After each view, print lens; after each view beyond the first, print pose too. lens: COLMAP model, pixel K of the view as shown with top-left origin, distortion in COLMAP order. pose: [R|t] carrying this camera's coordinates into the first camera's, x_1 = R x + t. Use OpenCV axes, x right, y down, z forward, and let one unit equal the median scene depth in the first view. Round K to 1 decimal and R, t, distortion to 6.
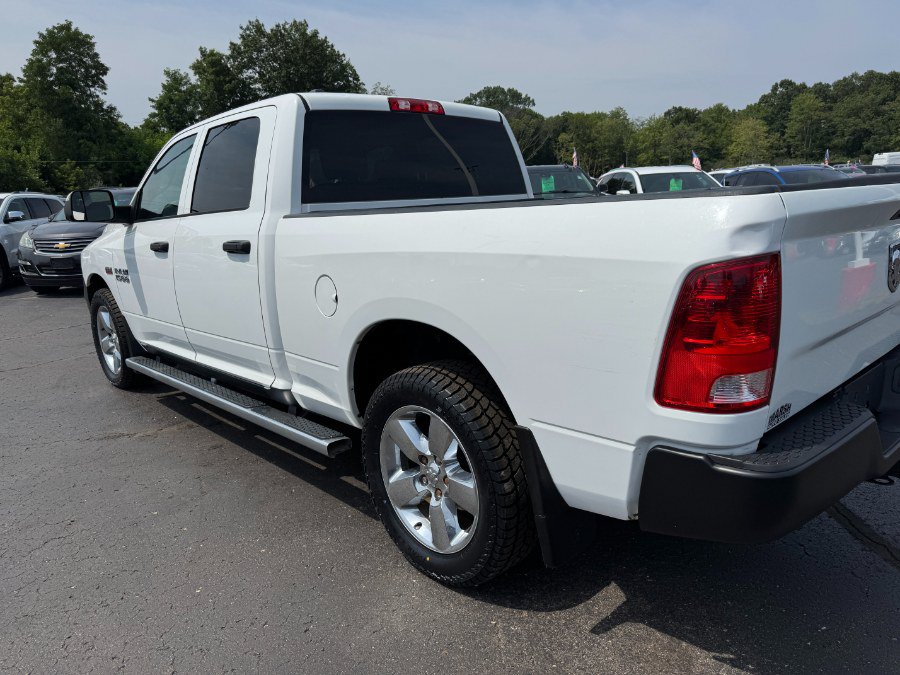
lens RADIAL K [[647.5, 0, 437.2], [0, 647.5, 351.4], [0, 0, 1]] dist [0.011744, -0.020715]
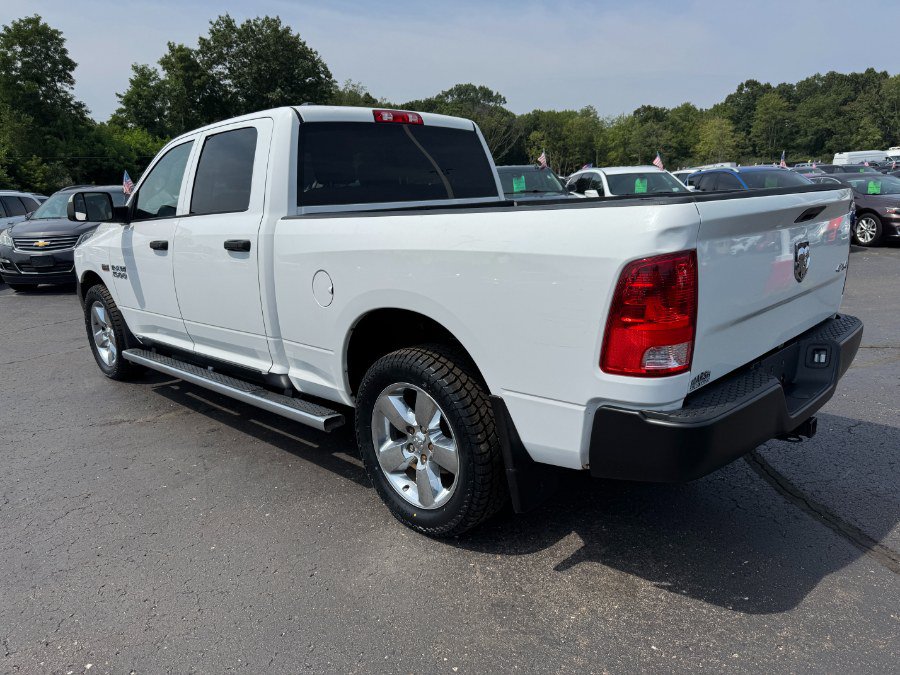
lens RADIAL K [[647.5, 0, 435.8], [0, 647.5, 348.8], [0, 0, 1]] dist [0.011744, -0.020715]
pose [[0.999232, -0.007072, 0.038529, -0.014242], [0.007068, 0.999975, 0.000232, 0.016923], [-0.038530, 0.000040, 0.999257, -0.113879]]
